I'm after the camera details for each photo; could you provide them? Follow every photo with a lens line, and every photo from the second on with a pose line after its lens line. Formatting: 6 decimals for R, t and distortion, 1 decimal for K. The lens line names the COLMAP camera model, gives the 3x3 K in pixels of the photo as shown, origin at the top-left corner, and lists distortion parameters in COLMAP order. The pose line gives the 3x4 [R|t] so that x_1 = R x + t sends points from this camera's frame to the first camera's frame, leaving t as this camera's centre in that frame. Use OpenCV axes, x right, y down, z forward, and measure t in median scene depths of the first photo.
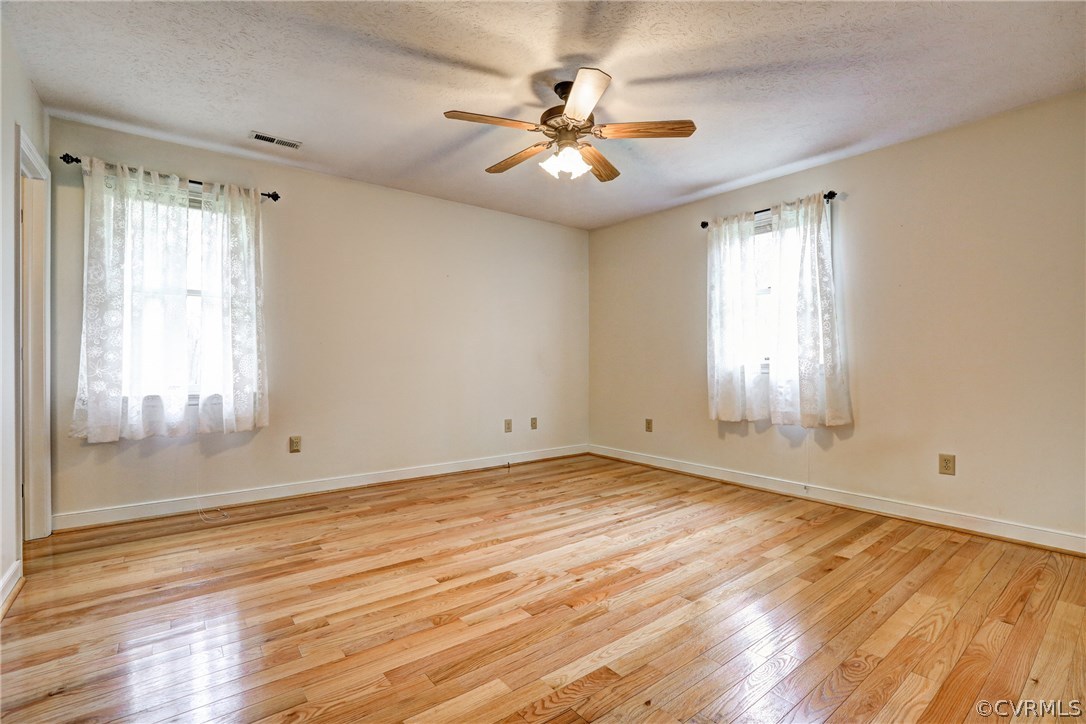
lens RADIAL K [[498.2, 0, 540.0], [0, 498.2, 359.8], [0, 0, 1]] dist [-0.035874, 0.013640]
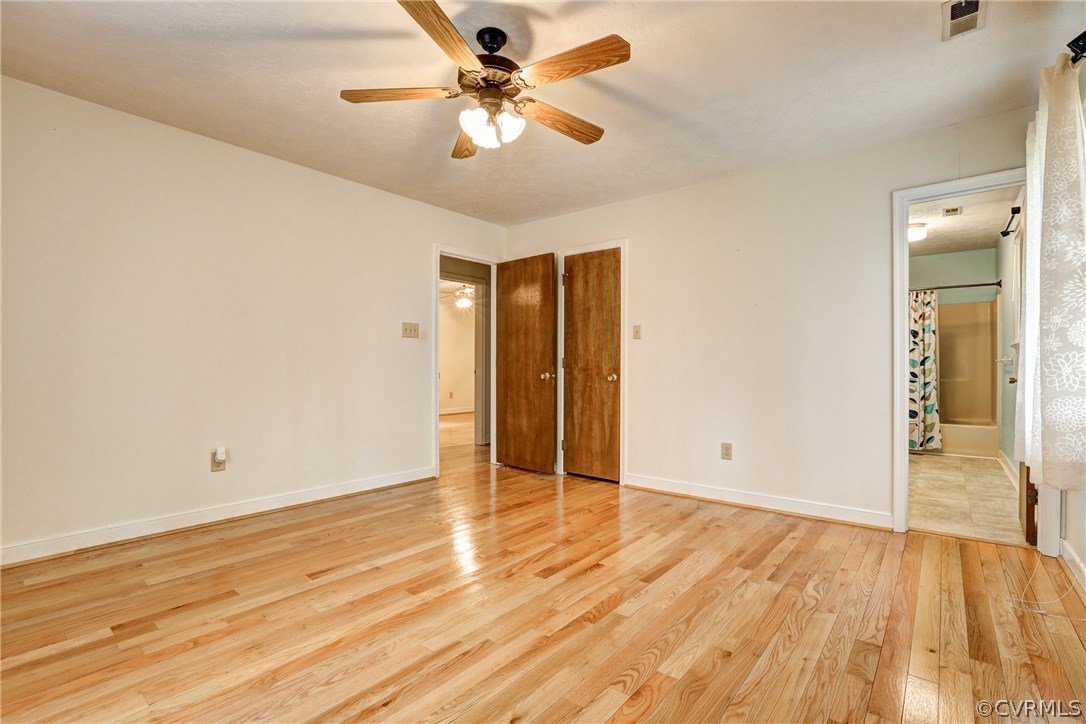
lens RADIAL K [[501.3, 0, 525.2], [0, 501.3, 363.4], [0, 0, 1]] dist [-0.068695, 0.024189]
pose [[-0.982883, -0.004914, -0.184164, 0.148956], [-0.003843, 0.999974, -0.006168, 0.006784], [0.184190, -0.005355, -0.982876, 1.859743]]
